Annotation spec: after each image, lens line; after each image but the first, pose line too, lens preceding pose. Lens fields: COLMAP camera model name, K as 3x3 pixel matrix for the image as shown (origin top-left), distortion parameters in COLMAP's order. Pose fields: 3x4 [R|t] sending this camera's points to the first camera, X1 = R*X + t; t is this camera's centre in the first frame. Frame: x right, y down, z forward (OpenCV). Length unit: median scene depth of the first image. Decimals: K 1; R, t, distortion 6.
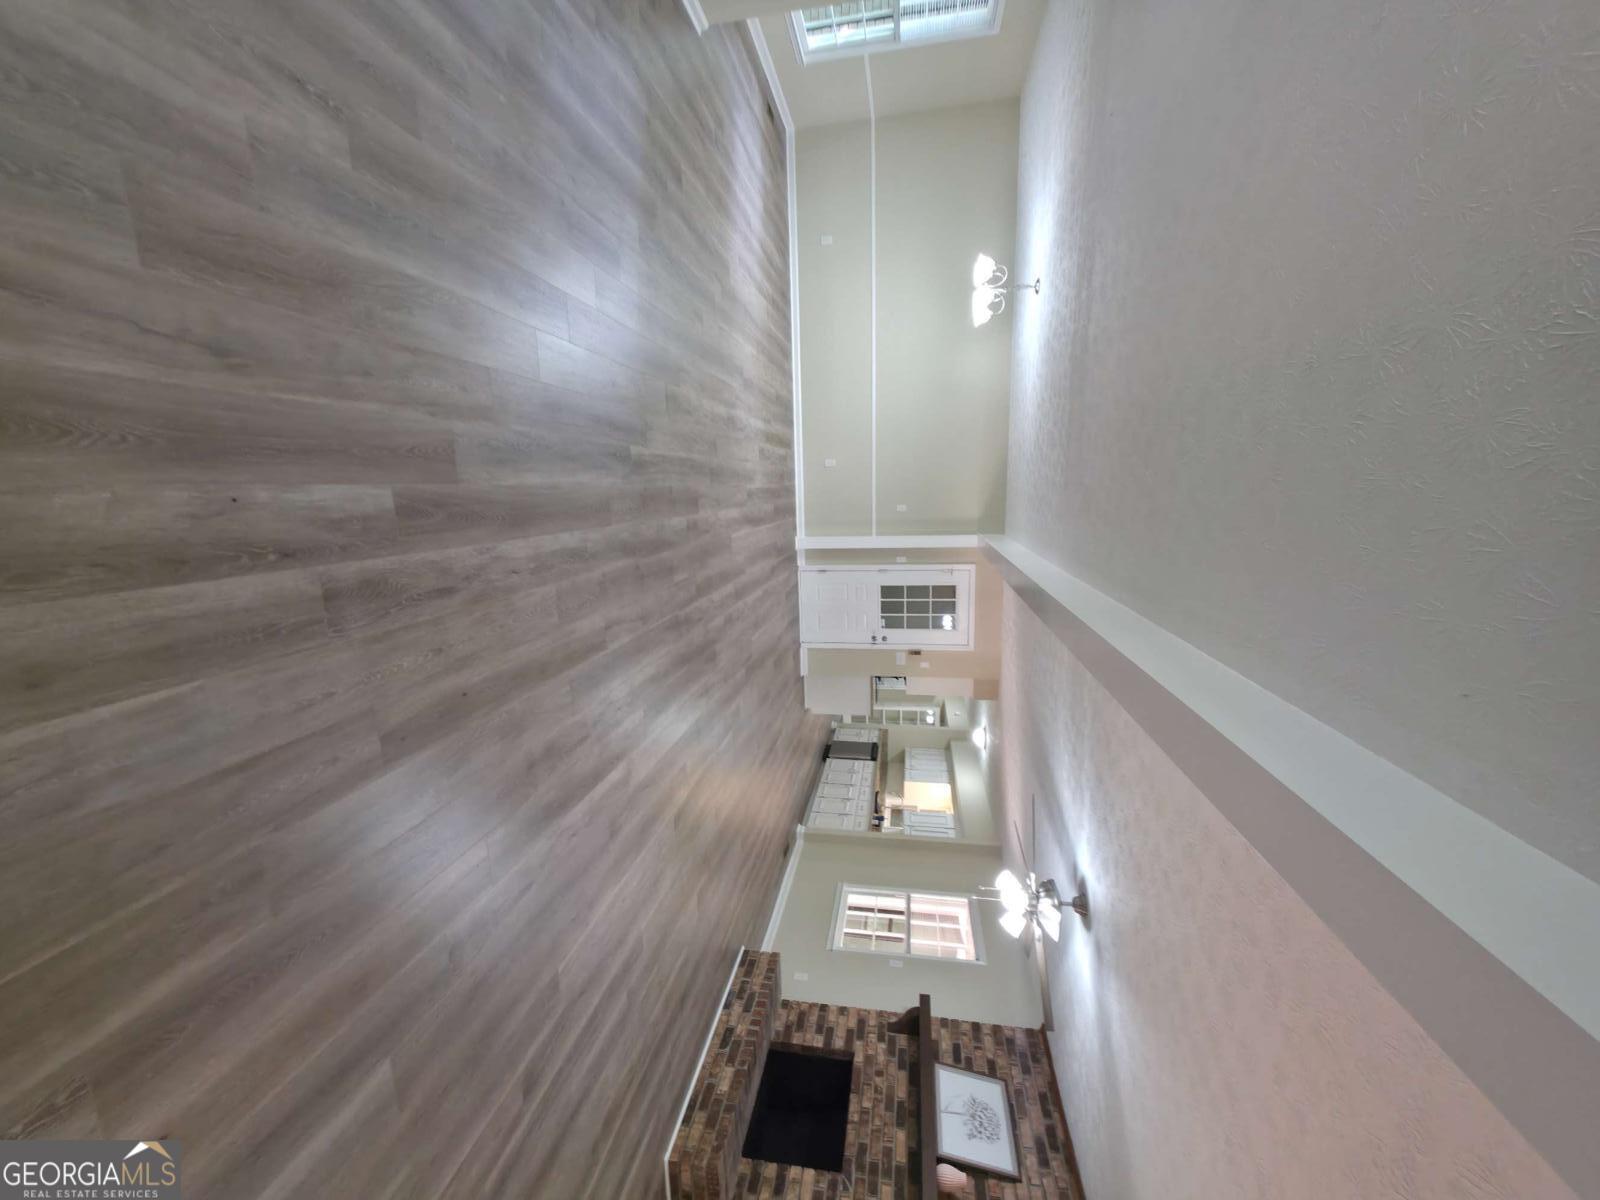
lens RADIAL K [[634.4, 0, 800.0], [0, 634.4, 600.0], [0, 0, 1]] dist [0.013940, -0.000099]
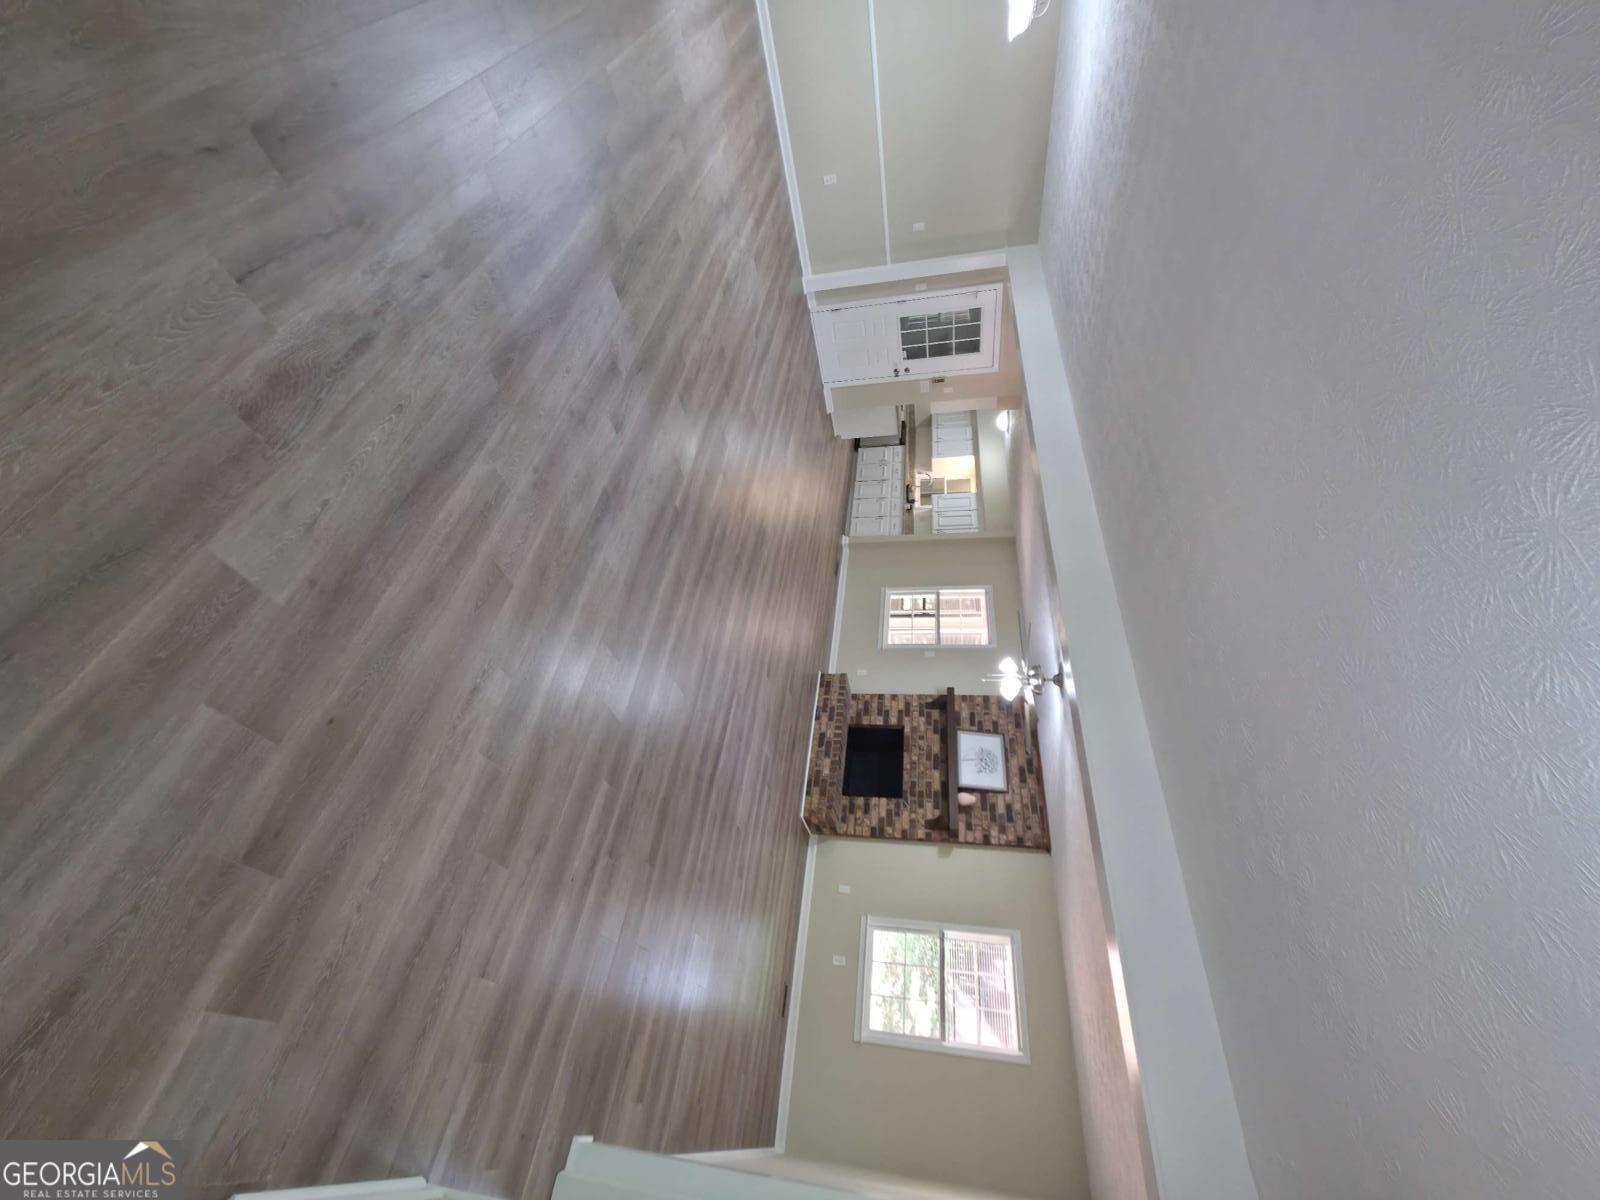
lens RADIAL K [[634.4, 0, 800.0], [0, 634.4, 600.0], [0, 0, 1]] dist [0.013940, -0.000099]
pose [[0.986750, -0.133977, -0.091513, 0.017662], [0.161773, 0.769261, 0.618116, -0.472204], [-0.012416, -0.624730, 0.780742, 0.008667]]
